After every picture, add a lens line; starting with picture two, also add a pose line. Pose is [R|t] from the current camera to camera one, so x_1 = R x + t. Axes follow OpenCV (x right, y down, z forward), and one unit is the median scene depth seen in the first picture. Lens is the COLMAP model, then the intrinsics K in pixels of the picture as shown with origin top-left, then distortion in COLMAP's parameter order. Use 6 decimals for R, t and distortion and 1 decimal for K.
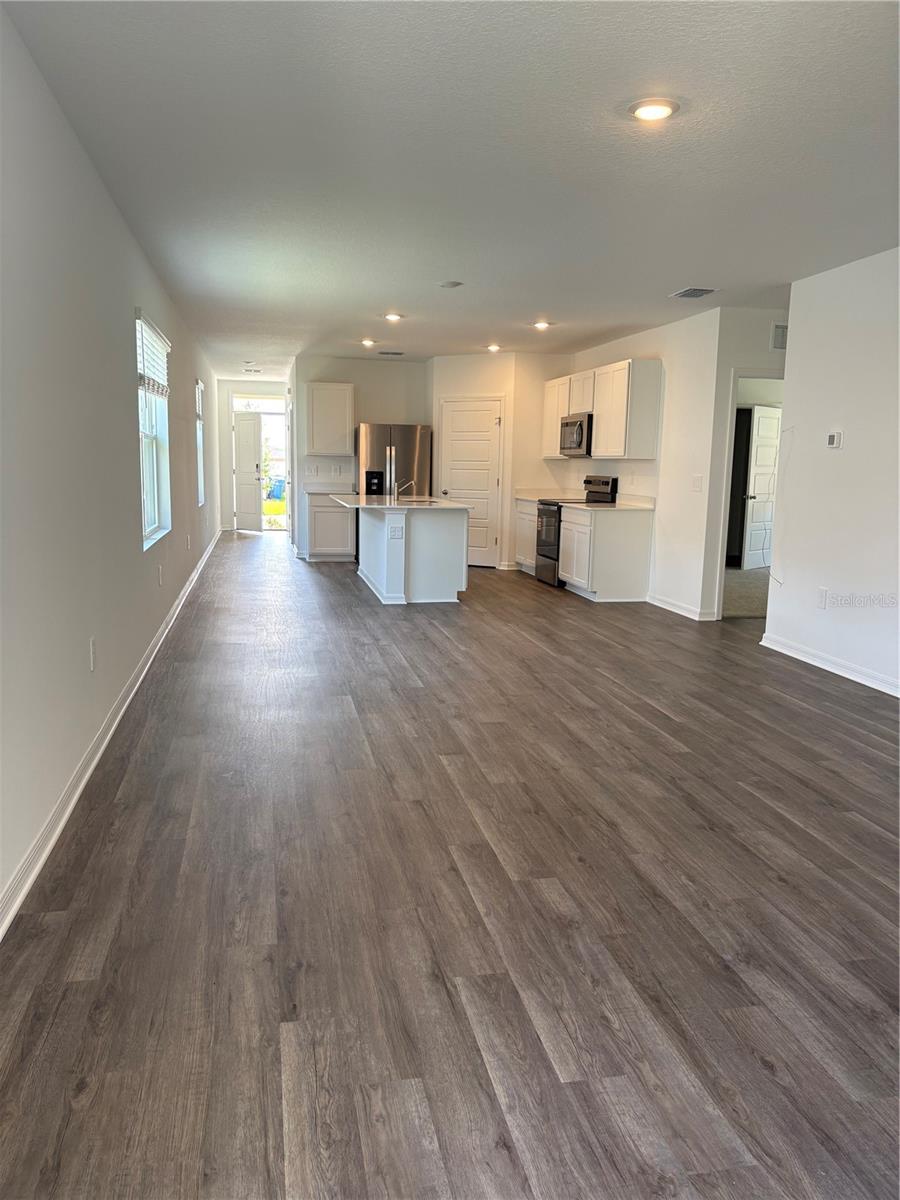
lens RADIAL K [[908.8, 0, 450.0], [0, 908.8, 600.0], [0, 0, 1]] dist [0.078572, 0.000133]
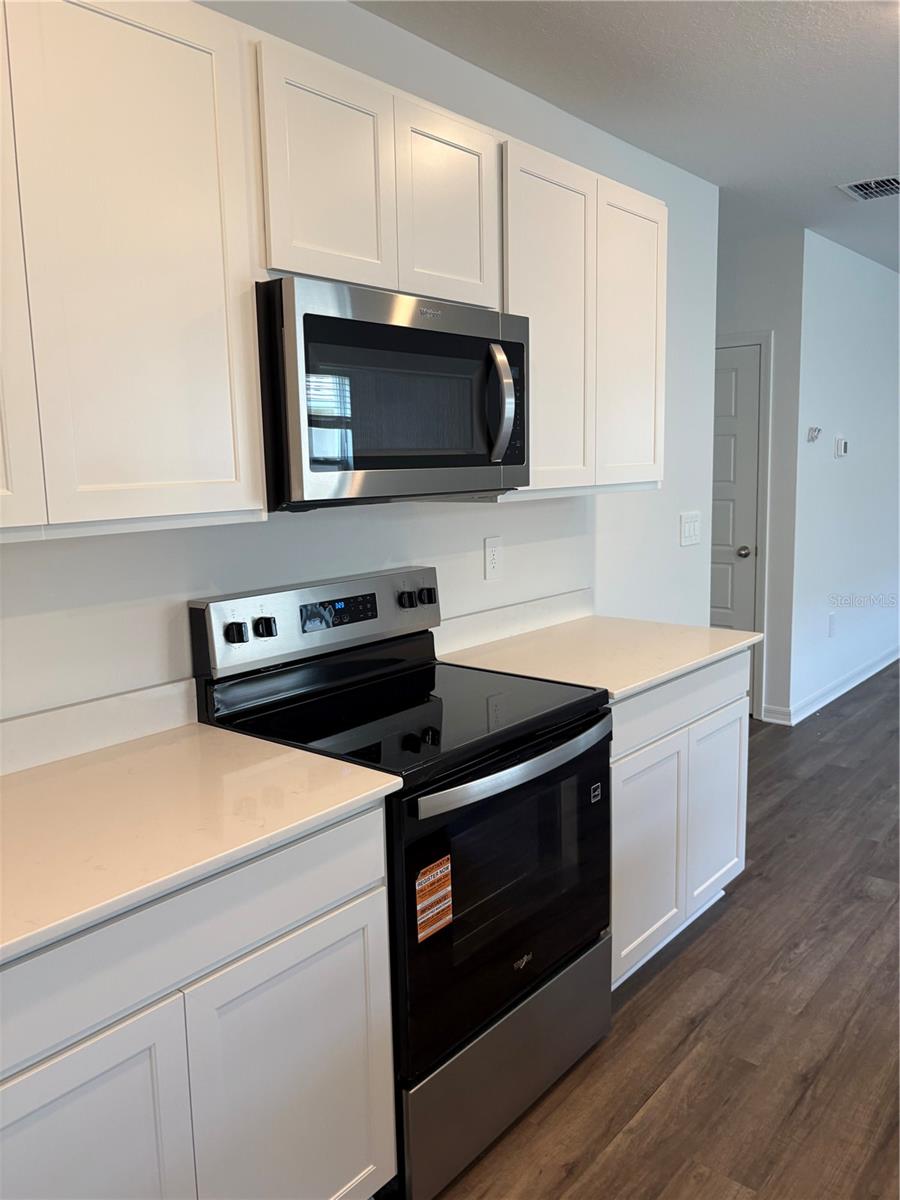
lens RADIAL K [[921.7, 0, 450.0], [0, 921.7, 600.0], [0, 0, 1]] dist [0.032635, 0.000113]
pose [[-0.624237, -0.126581, 0.770912, -0.029310], [0.128918, 0.956567, 0.261455, -0.178868], [-0.770525, 0.262595, -0.580806, 1.058538]]
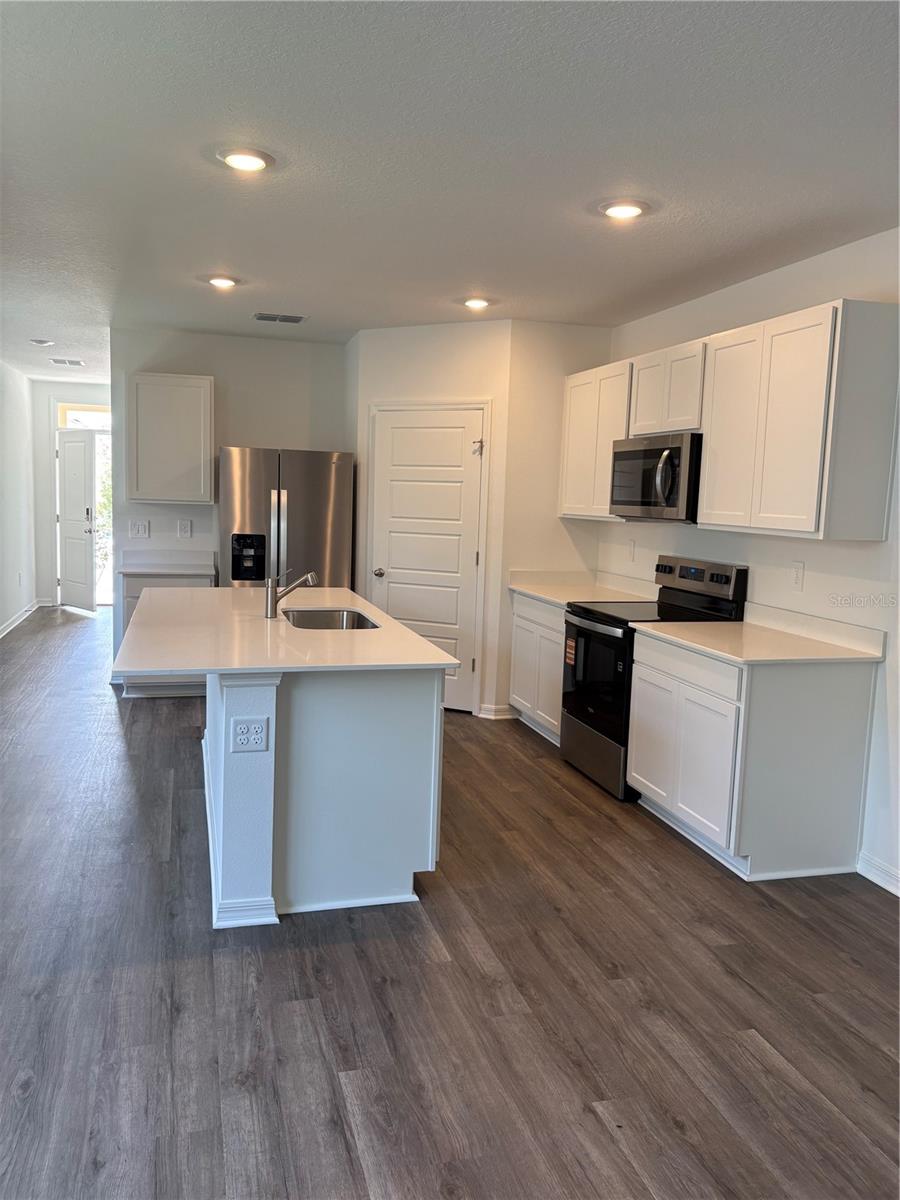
lens RADIAL K [[921.7, 0, 450.0], [0, 921.7, 600.0], [0, 0, 1]] dist [0.032635, 0.000113]
pose [[0.996889, 0.006034, 0.078583, -0.006811], [-0.003232, 0.999356, -0.035731, -0.092521], [-0.078748, 0.035366, 0.996267, 0.495434]]
